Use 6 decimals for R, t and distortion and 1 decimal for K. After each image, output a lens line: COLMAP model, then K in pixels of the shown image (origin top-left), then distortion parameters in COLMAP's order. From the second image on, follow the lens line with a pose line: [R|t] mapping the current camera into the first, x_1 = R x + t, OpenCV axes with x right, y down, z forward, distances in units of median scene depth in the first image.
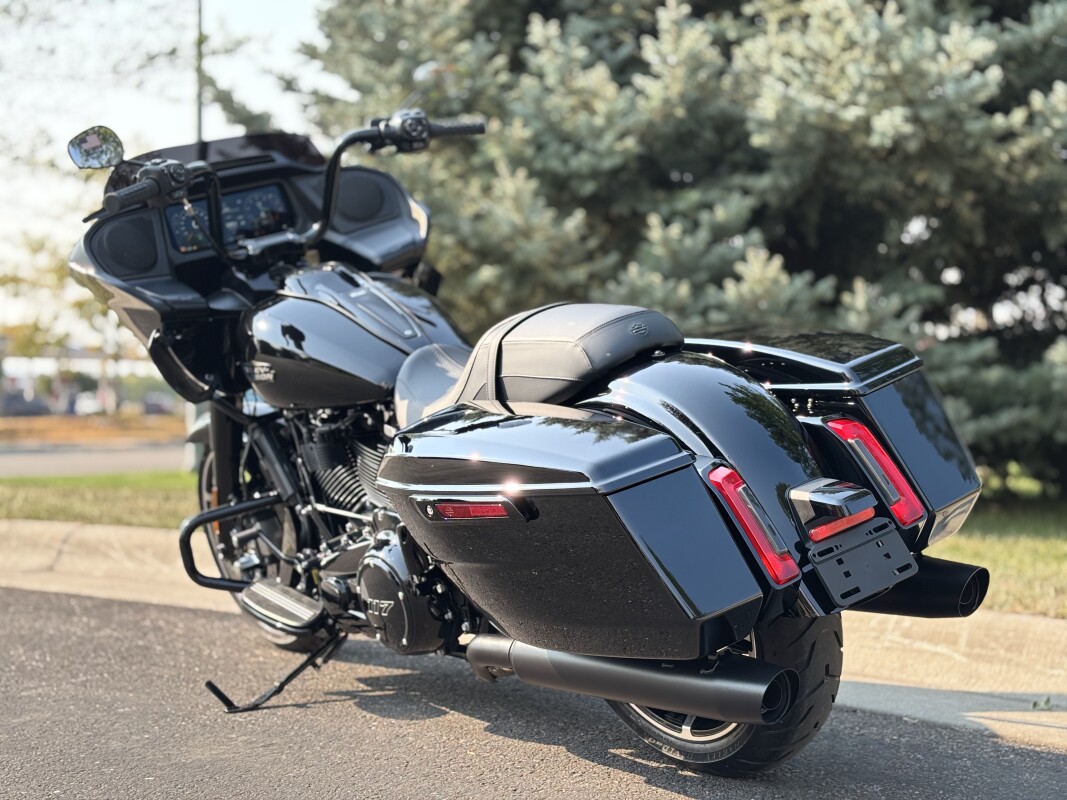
lens RADIAL K [[1625.8, 0, 536.7], [0, 1625.8, 411.2], [0, 0, 1]] dist [0.143620, 0.000000]
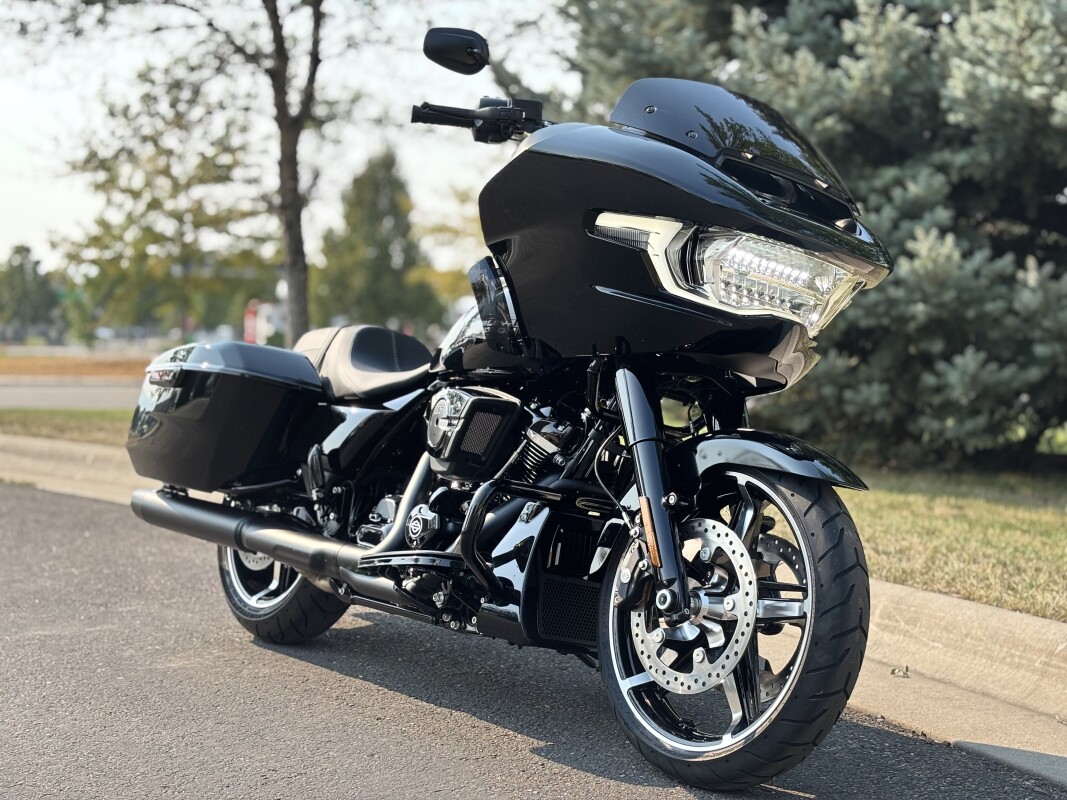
lens RADIAL K [[1625.8, 0, 535.7], [0, 1625.8, 392.7], [0, 0, 1]] dist [0.143620, 0.000000]
pose [[0.961763, 0.027168, -0.272532, 0.171066], [-0.020056, 0.999383, 0.028848, -0.018639], [0.273147, -0.022279, 0.961714, -0.065454]]
